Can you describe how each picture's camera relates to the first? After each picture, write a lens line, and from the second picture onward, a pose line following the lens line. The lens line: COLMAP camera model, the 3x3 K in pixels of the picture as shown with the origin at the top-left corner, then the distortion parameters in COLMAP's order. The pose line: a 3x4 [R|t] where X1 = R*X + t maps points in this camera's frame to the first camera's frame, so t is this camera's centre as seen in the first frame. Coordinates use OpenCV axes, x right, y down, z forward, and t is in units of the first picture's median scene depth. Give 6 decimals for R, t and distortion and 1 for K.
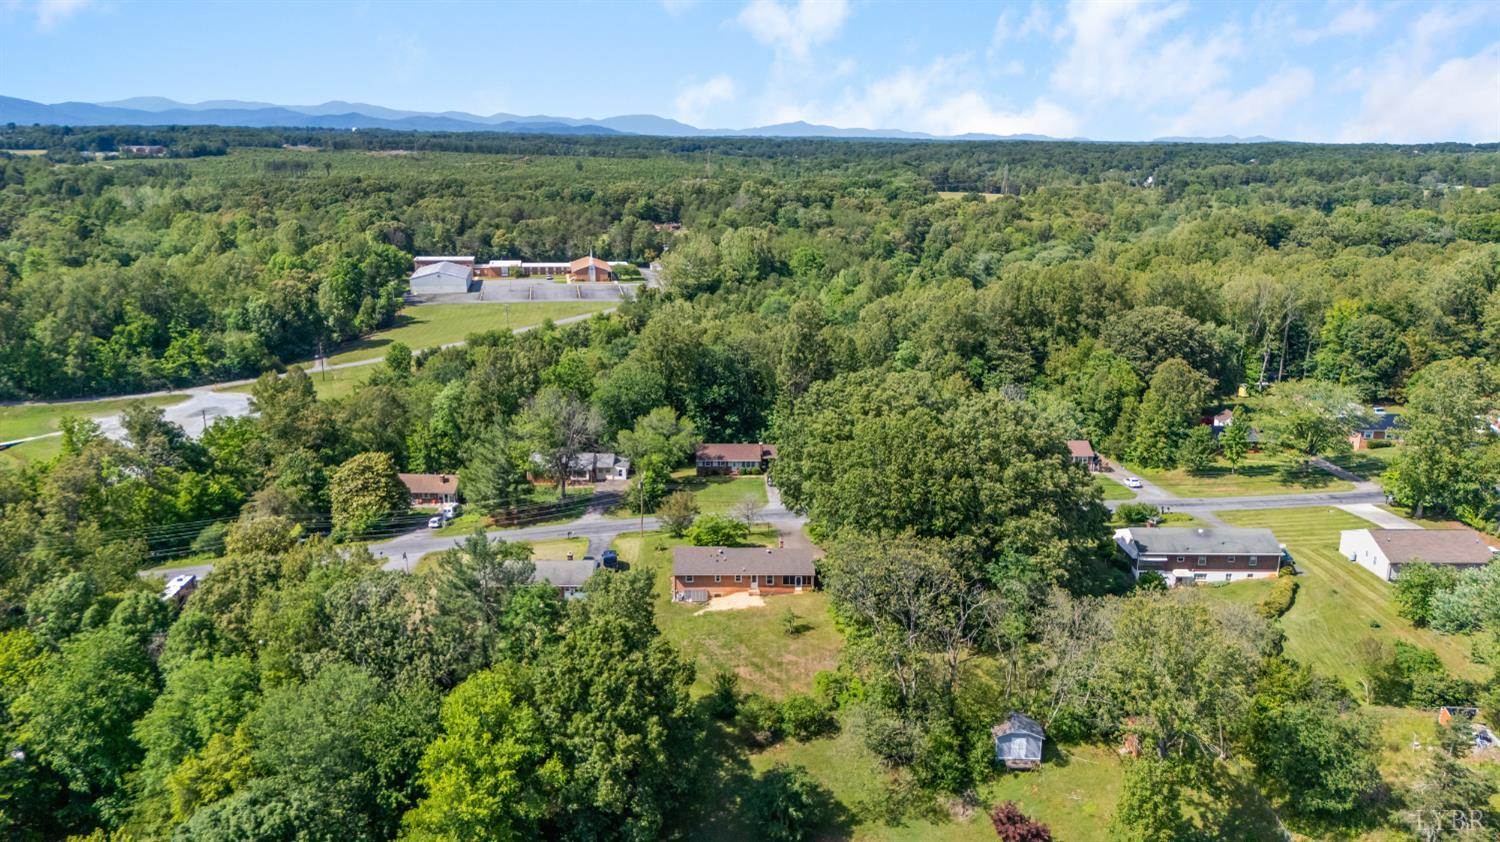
lens RADIAL K [[1104.9, 0, 750.0], [0, 1104.9, 421.0], [0, 0, 1]] dist [0.085457, -0.109652]
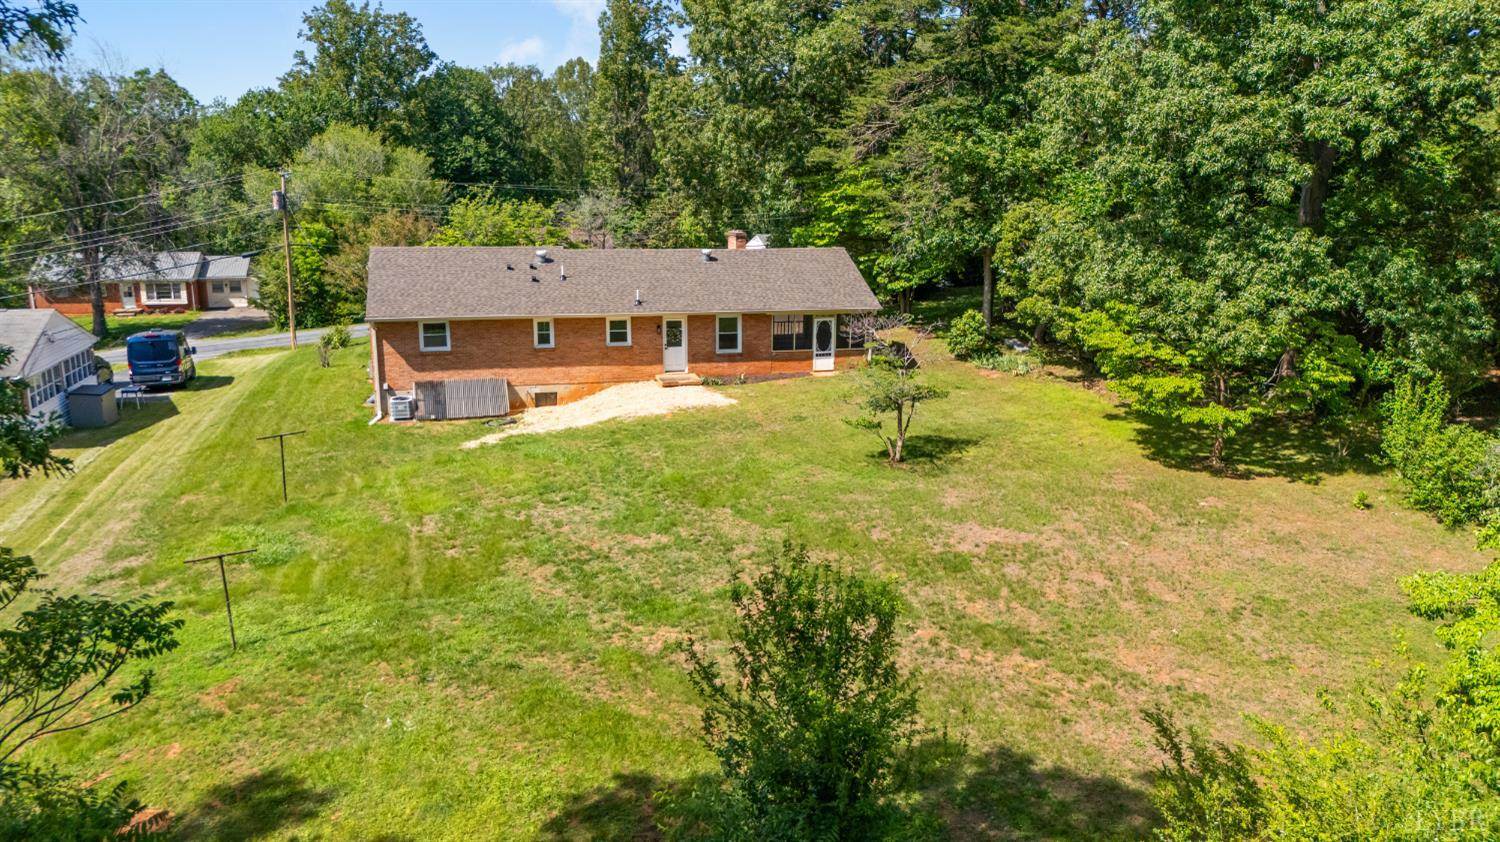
lens RADIAL K [[1104.9, 0, 750.0], [0, 1104.9, 421.0], [0, 0, 1]] dist [0.085457, -0.109652]
pose [[0.972580, -0.059615, 0.224800, -0.042029], [0.063975, 0.997878, -0.012154, 0.169857], [-0.223598, 0.026202, 0.974329, 0.722855]]
